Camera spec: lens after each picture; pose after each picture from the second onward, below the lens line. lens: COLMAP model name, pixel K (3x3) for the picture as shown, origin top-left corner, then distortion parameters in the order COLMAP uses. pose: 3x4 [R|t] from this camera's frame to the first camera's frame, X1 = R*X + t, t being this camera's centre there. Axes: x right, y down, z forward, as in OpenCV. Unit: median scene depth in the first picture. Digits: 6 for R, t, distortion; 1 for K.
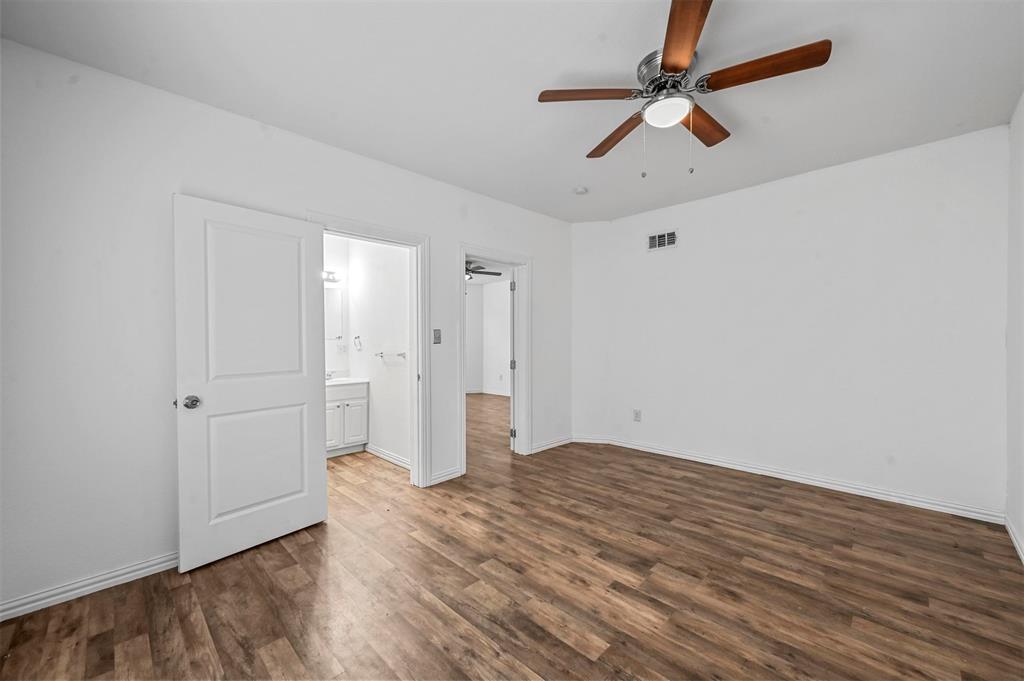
lens RADIAL K [[403.4, 0, 509.0], [0, 403.4, 343.5], [0, 0, 1]] dist [0.001778, 0.000173]
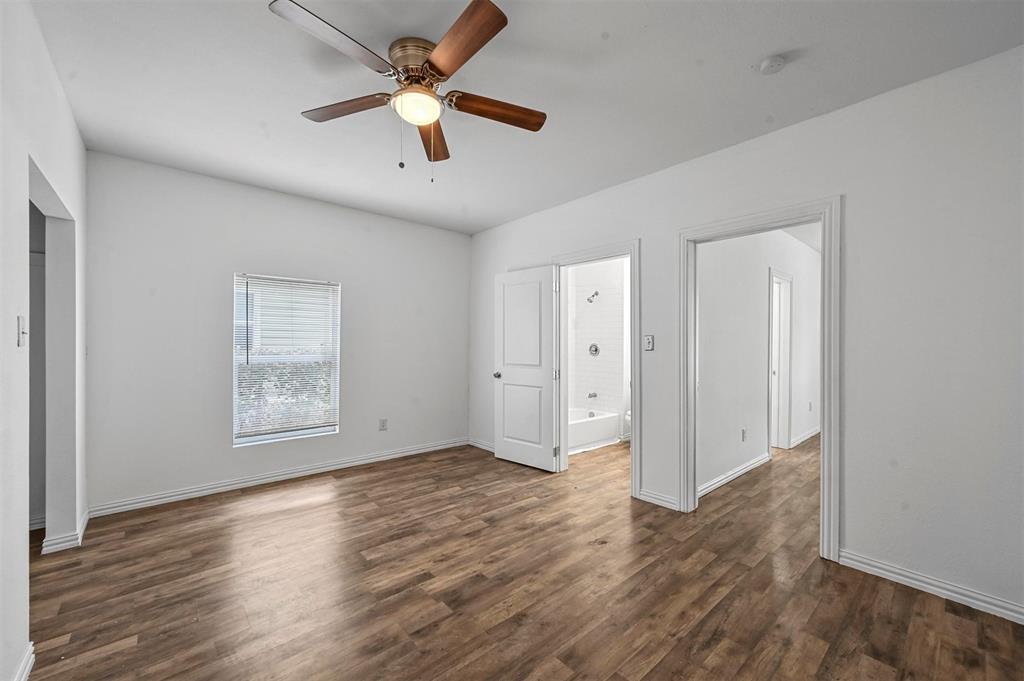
lens RADIAL K [[403.4, 0, 509.0], [0, 403.4, 343.5], [0, 0, 1]] dist [0.001778, 0.000173]
pose [[-0.072656, 0.008398, -0.997322, 1.186595], [-0.010360, 0.999904, 0.009175, -0.032808], [0.997303, 0.010999, -0.072562, 1.153592]]
